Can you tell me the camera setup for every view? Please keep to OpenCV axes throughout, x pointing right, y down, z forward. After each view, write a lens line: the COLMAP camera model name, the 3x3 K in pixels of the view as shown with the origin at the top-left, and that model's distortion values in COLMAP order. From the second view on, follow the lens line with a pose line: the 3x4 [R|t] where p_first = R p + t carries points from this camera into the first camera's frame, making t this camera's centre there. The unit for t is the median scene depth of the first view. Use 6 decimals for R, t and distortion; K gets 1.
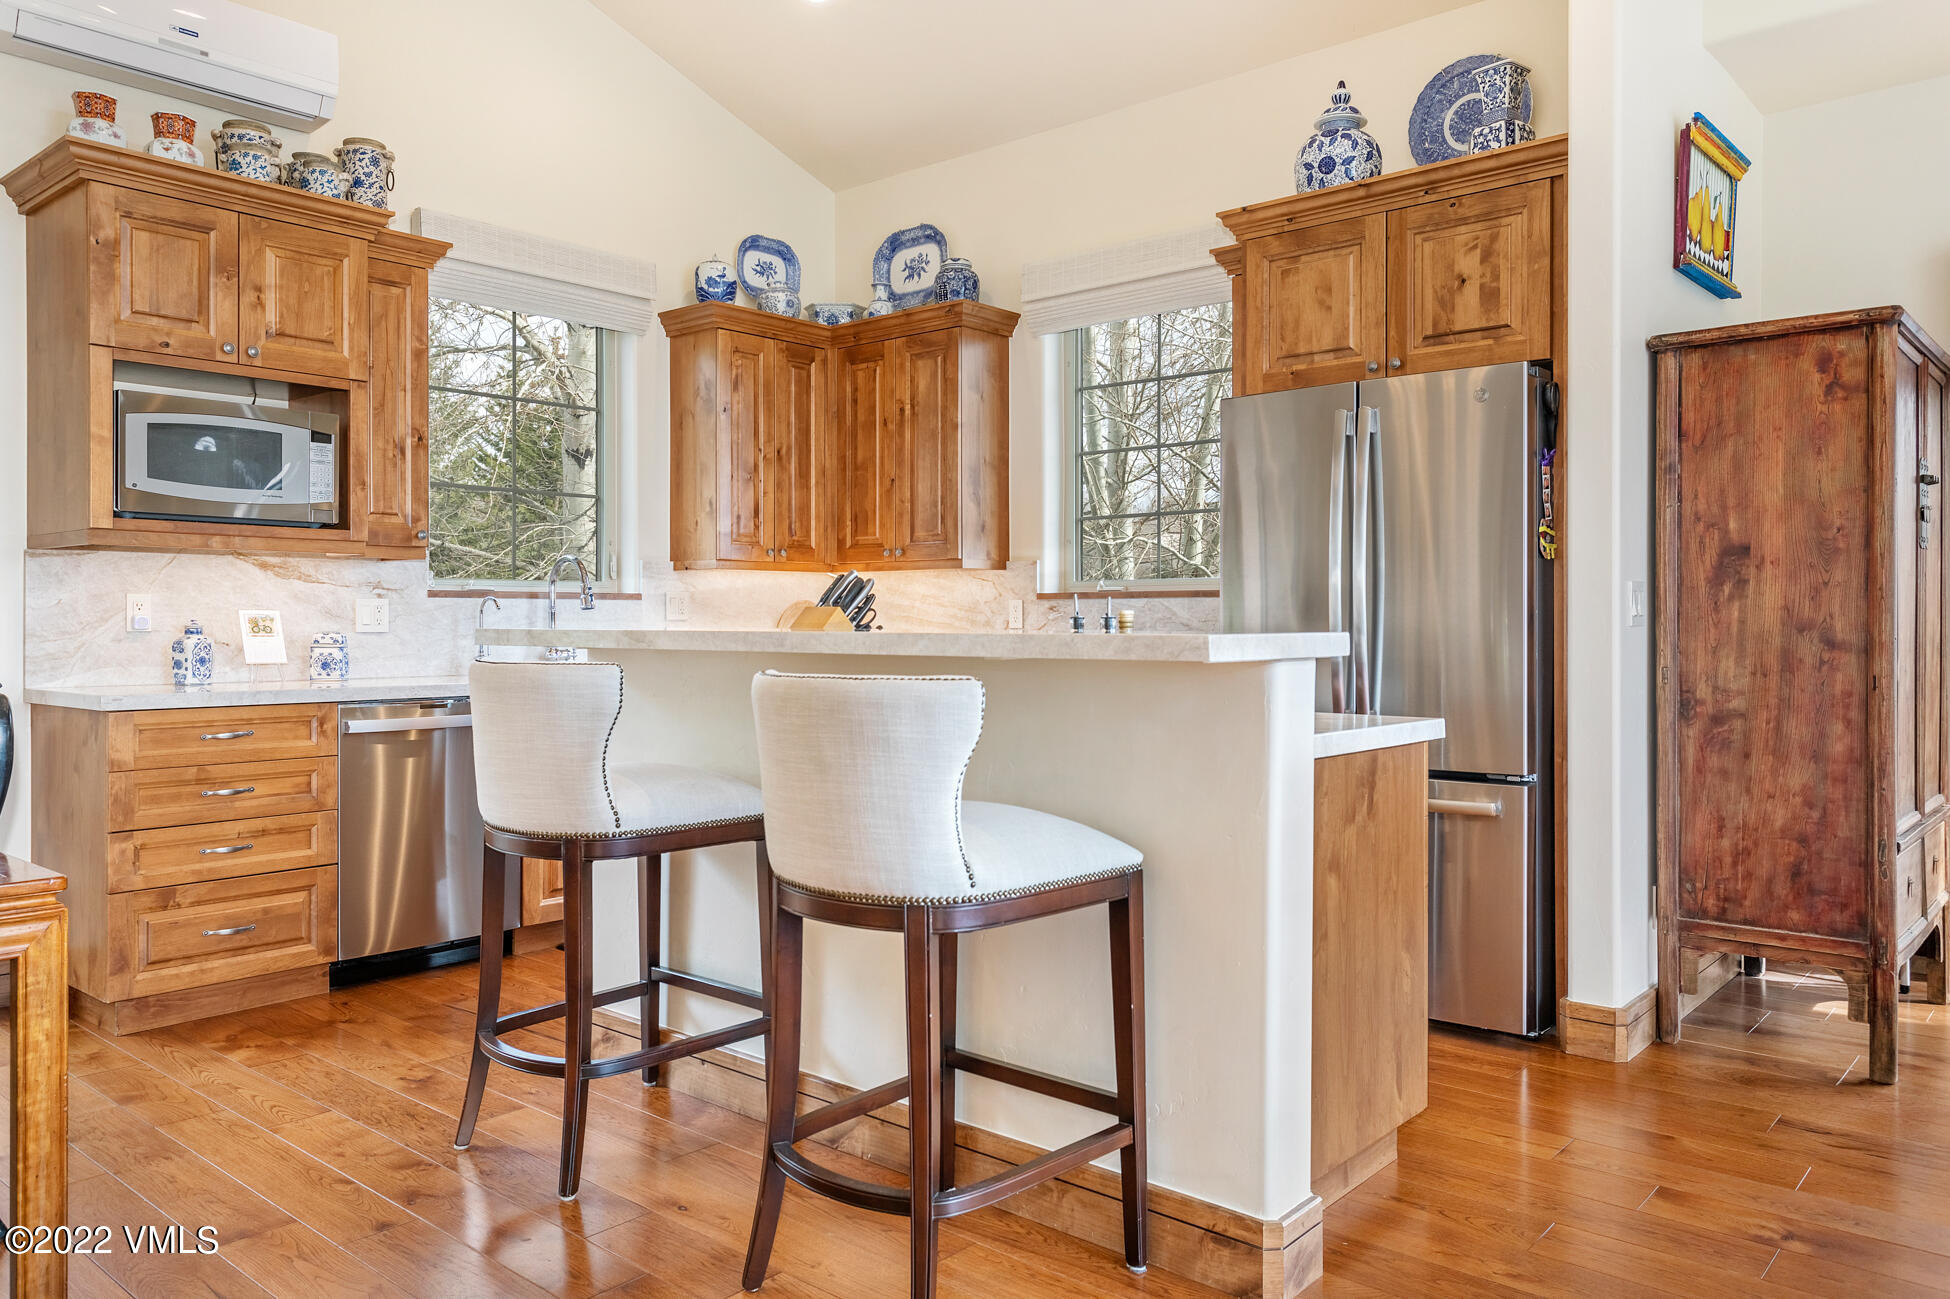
lens RADIAL K [[1392.0, 0, 922.2], [0, 1392.0, 628.0], [0, 0, 1]] dist [0.004196, 0.002722]
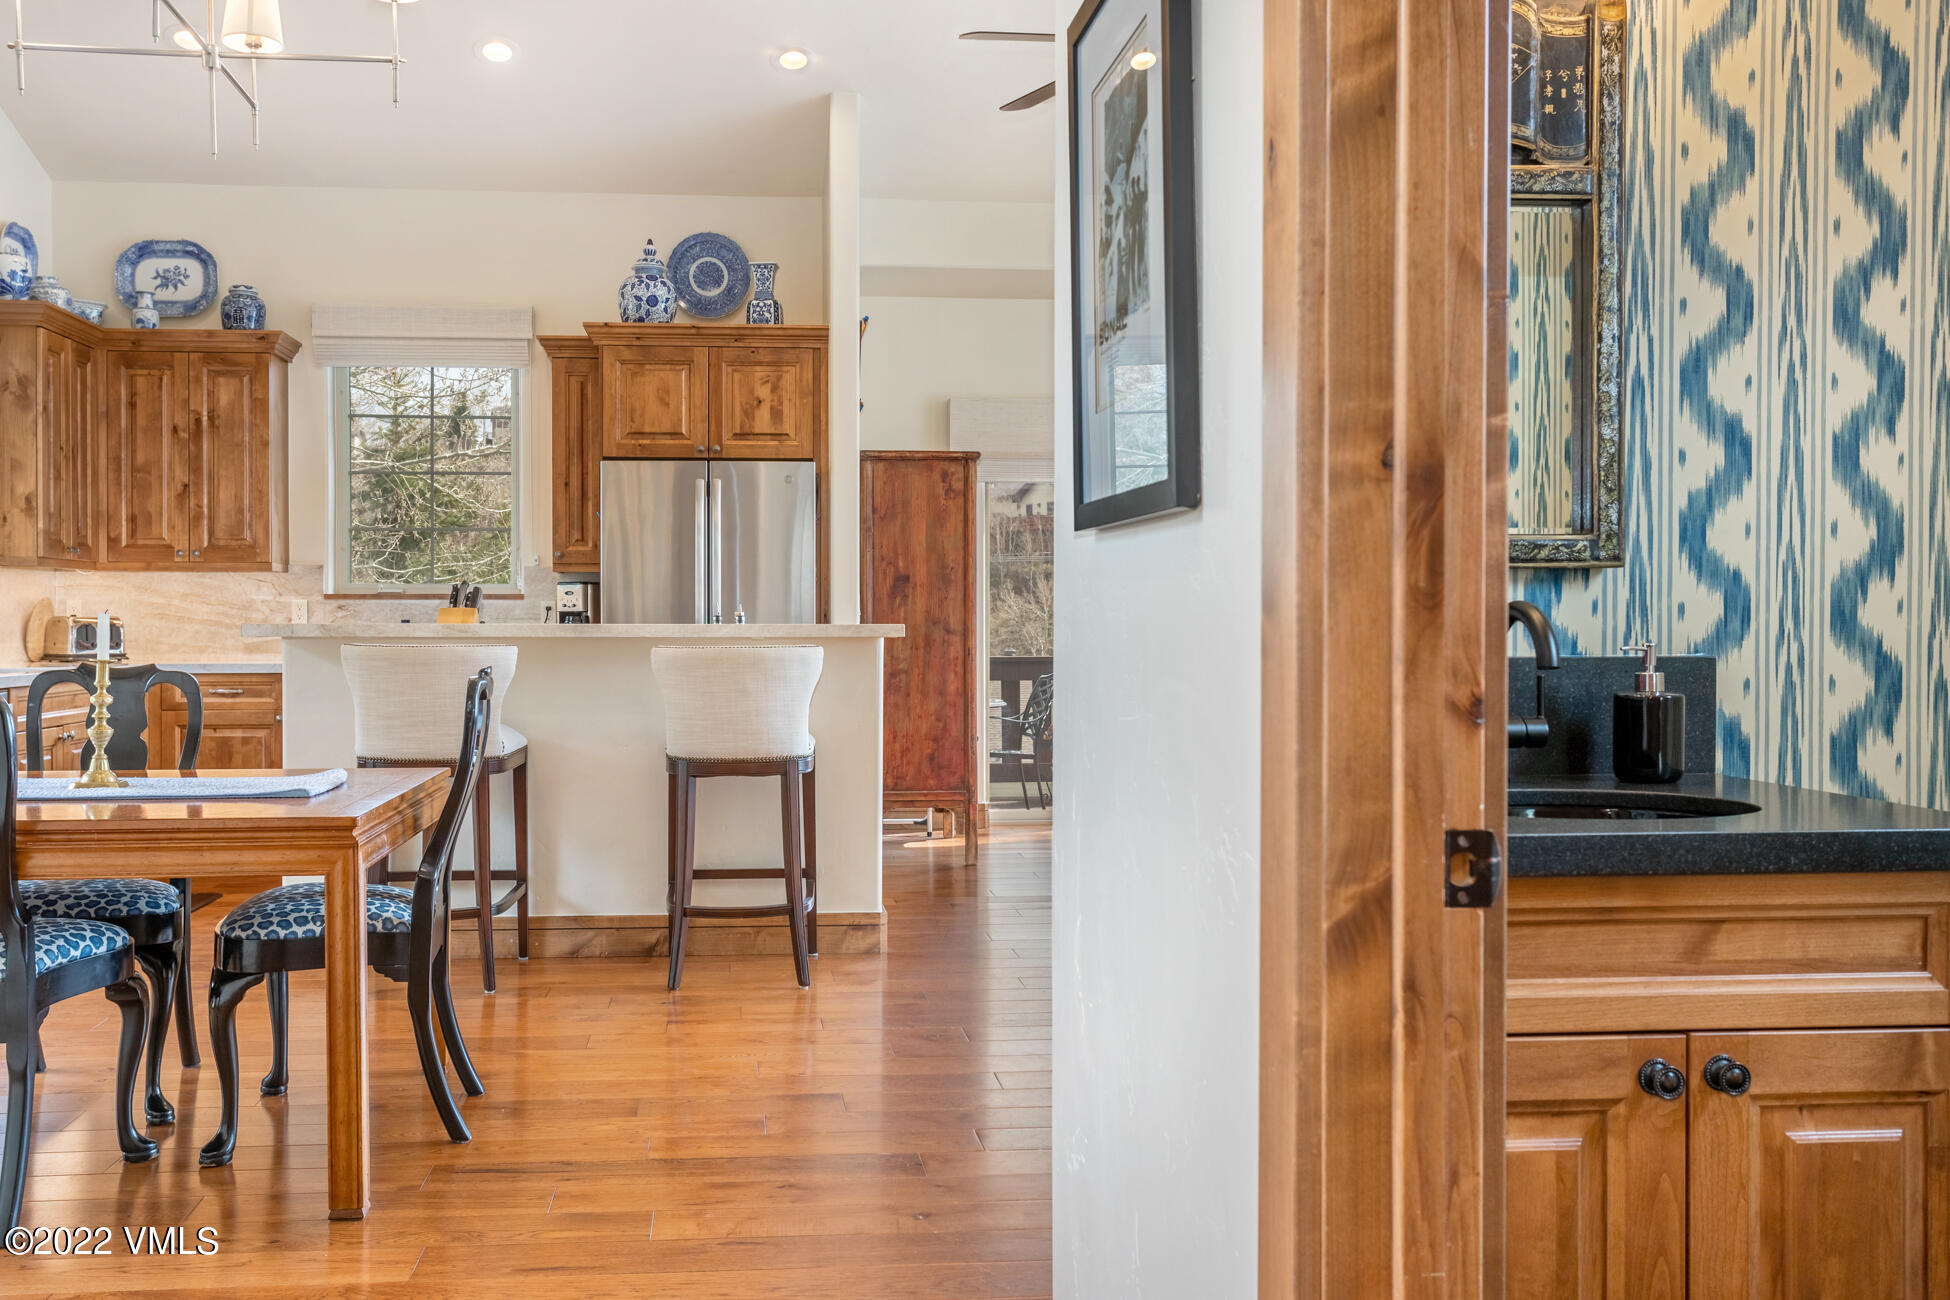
lens RADIAL K [[1741.6, 0, 843.2], [0, 1741.6, 634.9], [0, 0, 1]] dist [0.017053, 0.012427]
pose [[0.697406, -0.005880, 0.716652, -0.871443], [0.003434, 0.999982, 0.004863, 0.003946], [-0.716668, -0.000931, 0.697414, -0.398731]]
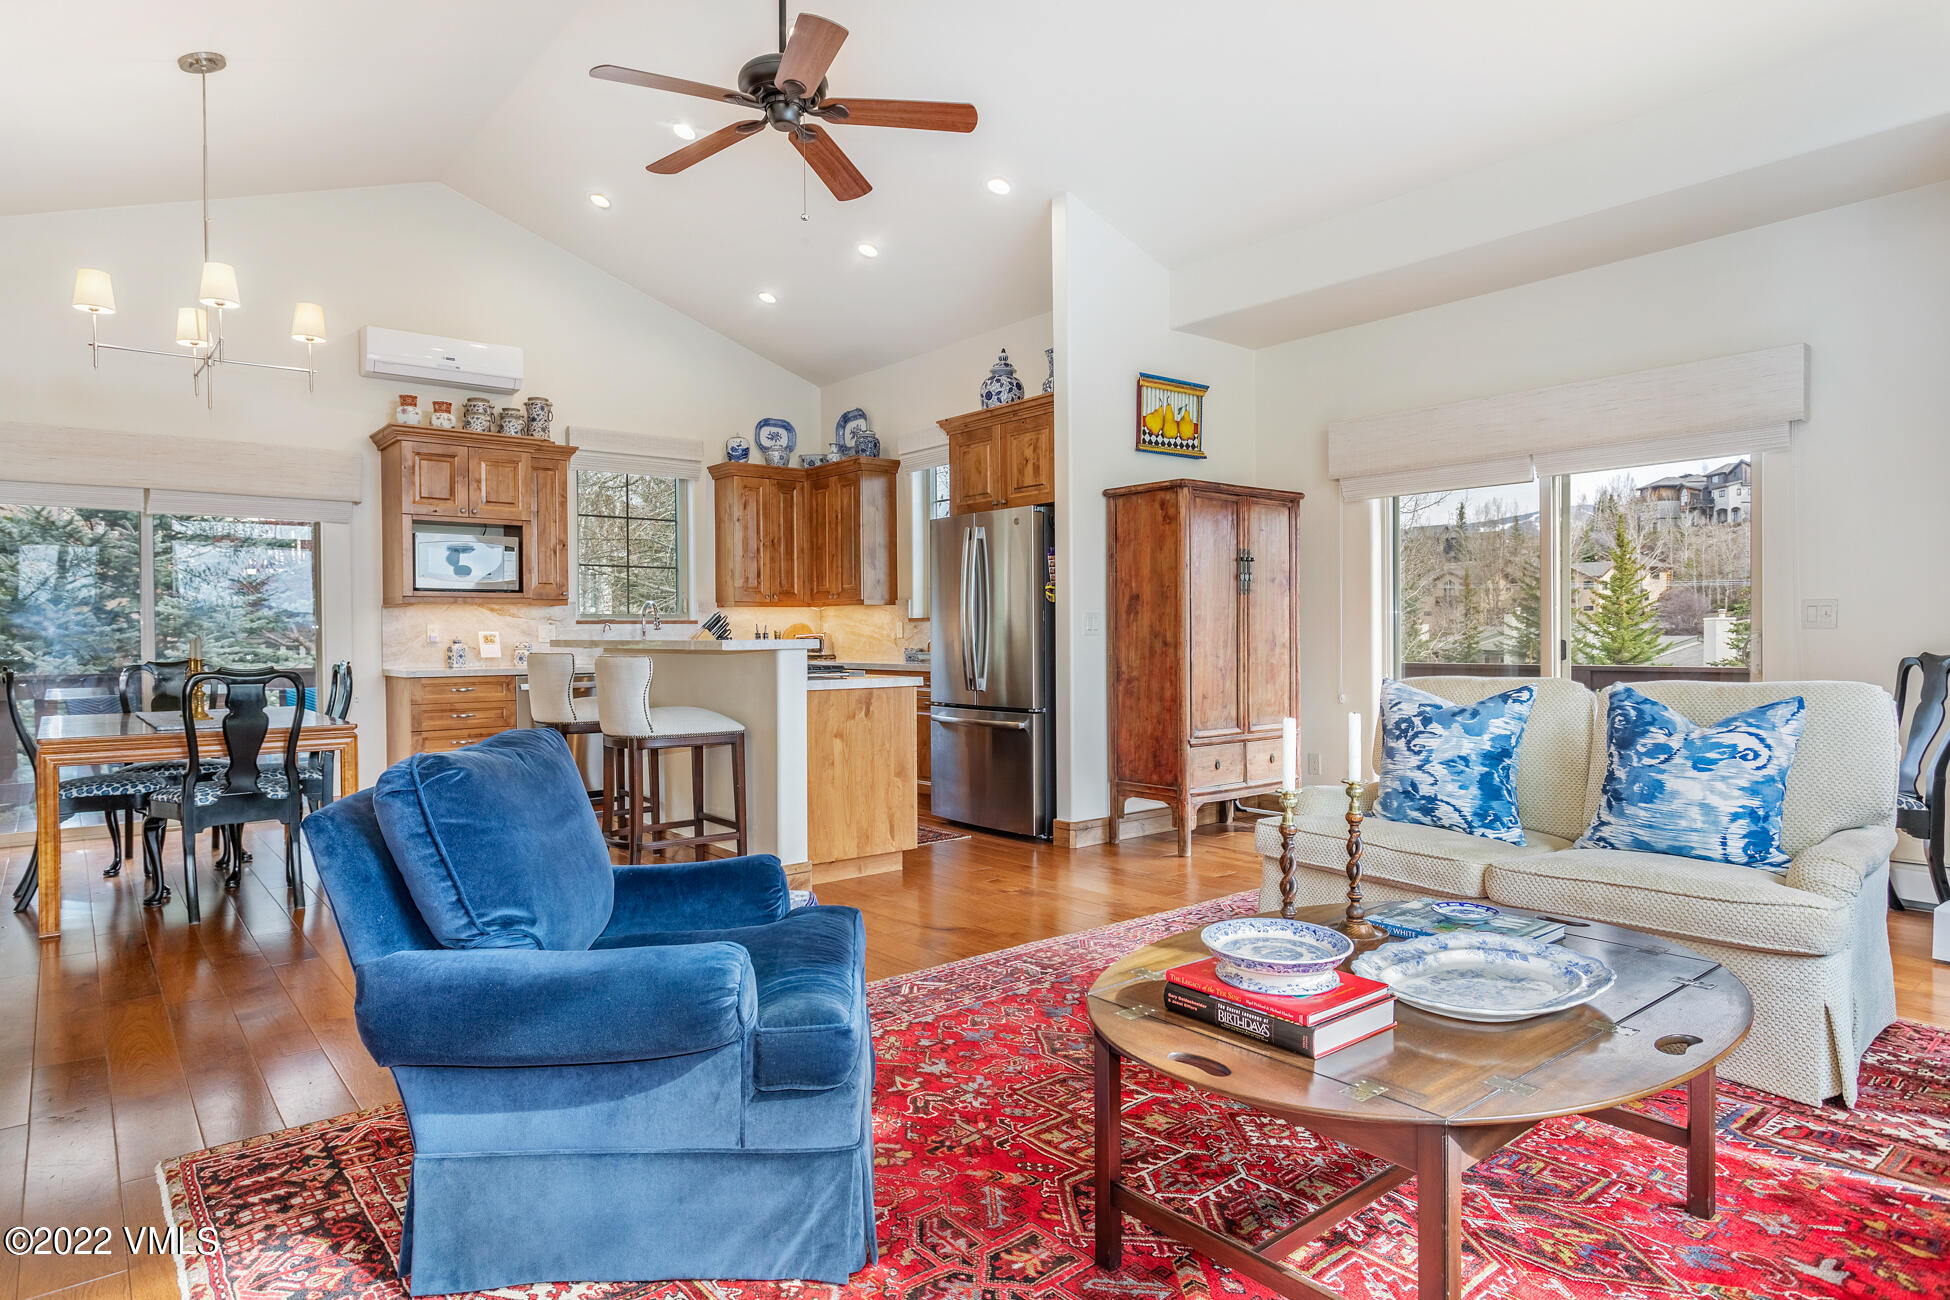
lens RADIAL K [[1099.5, 0, 917.9], [0, 1099.5, 652.3], [0, 0, 1]] dist [-0.022621, 0.000240]
pose [[0.984243, -0.004213, -0.176771, 0.465461], [0.006396, 0.999910, 0.011782, 0.002753], [0.176706, -0.012727, 0.984181, -0.515881]]
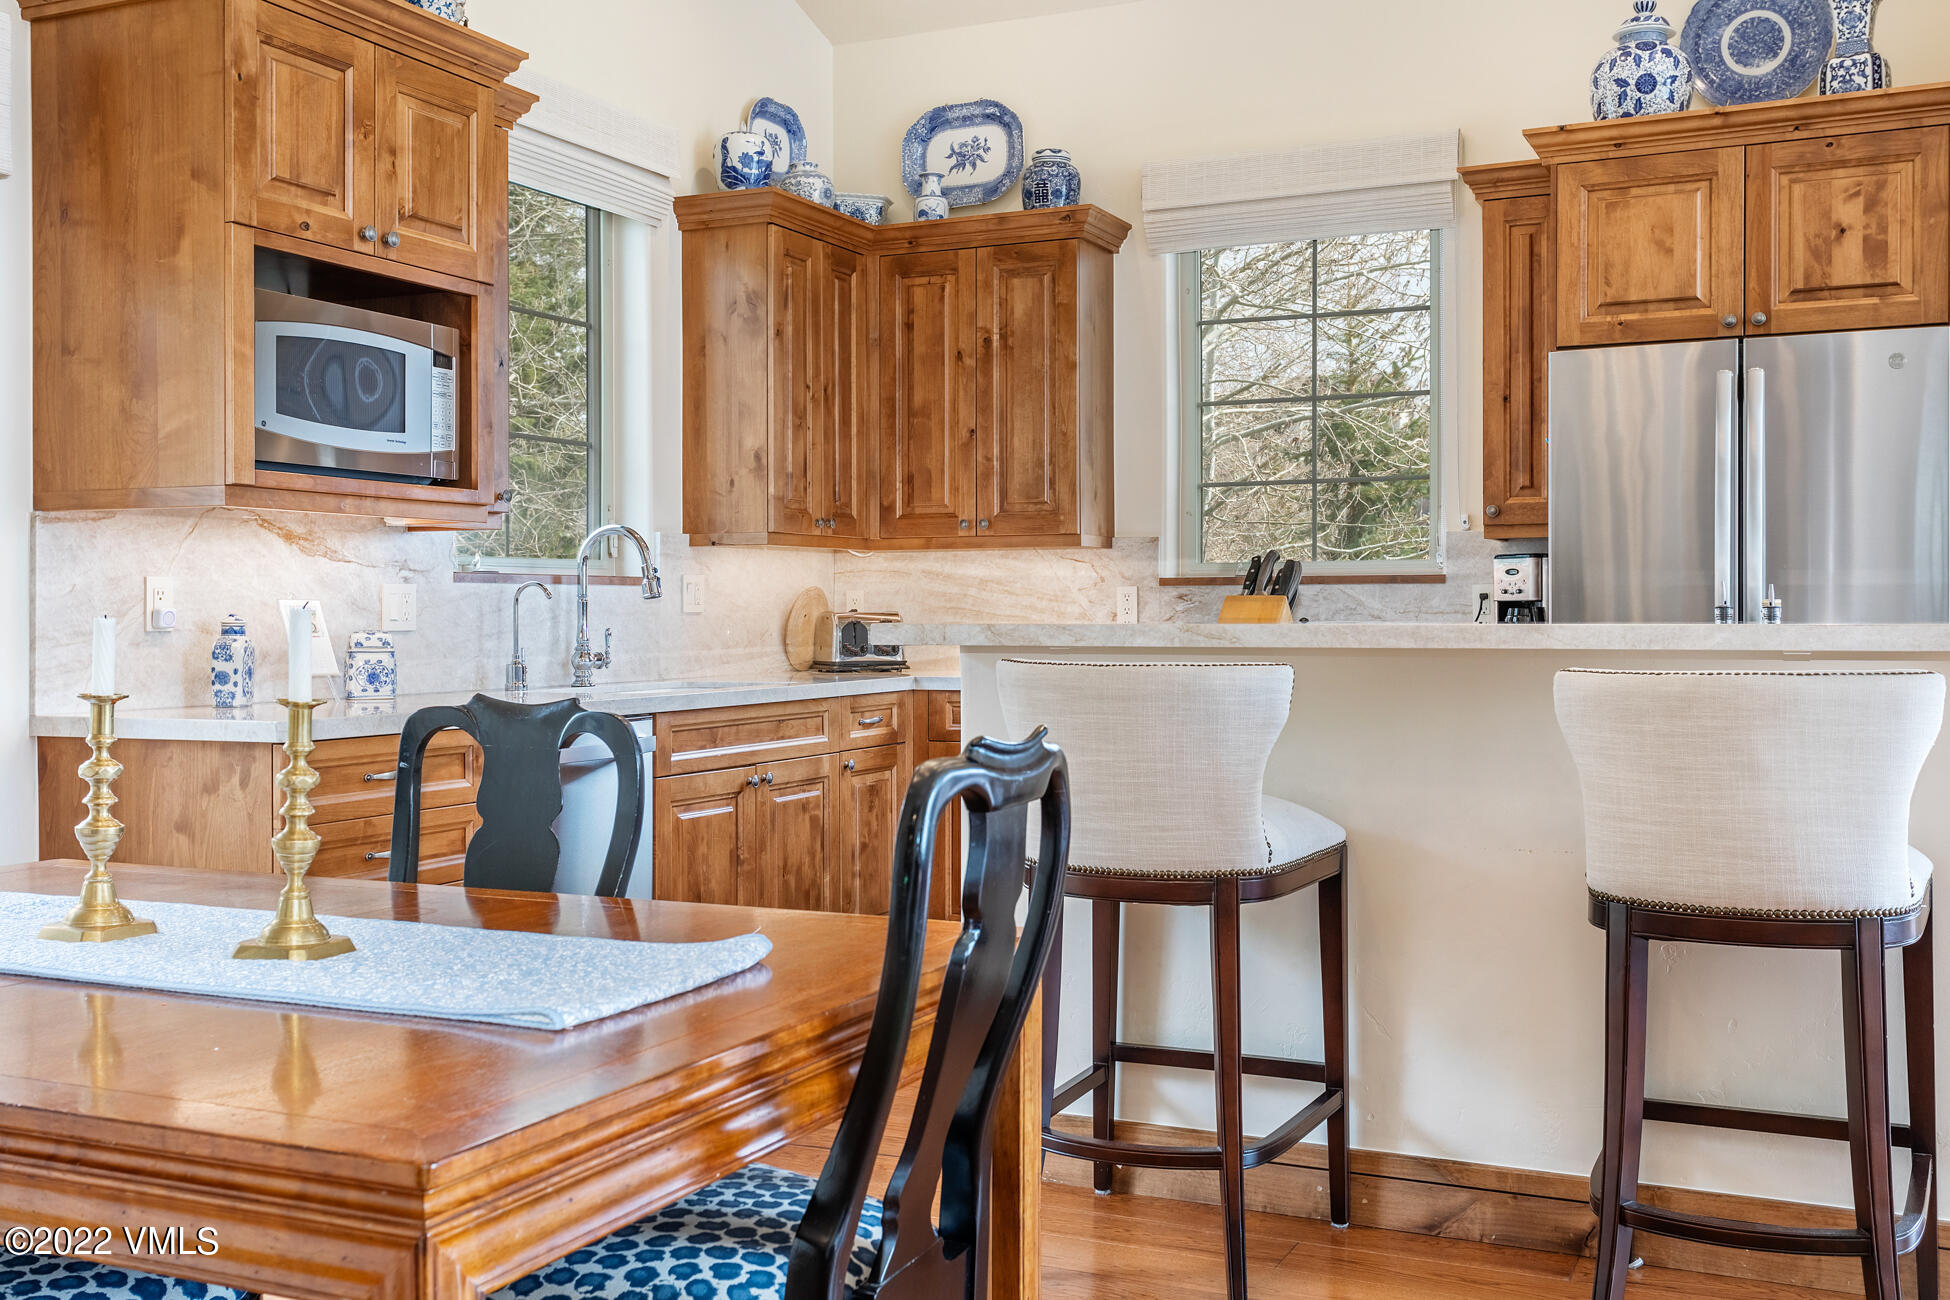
lens RADIAL K [[1929.8, 0, 923.9], [0, 1929.8, 626.2], [0, 0, 1]] dist [0.015388, 0.000000]
pose [[0.960971, -0.004598, 0.276612, -0.478542], [0.004295, 0.999989, 0.001701, 0.000144], [-0.276617, -0.000446, 0.960980, -0.030299]]
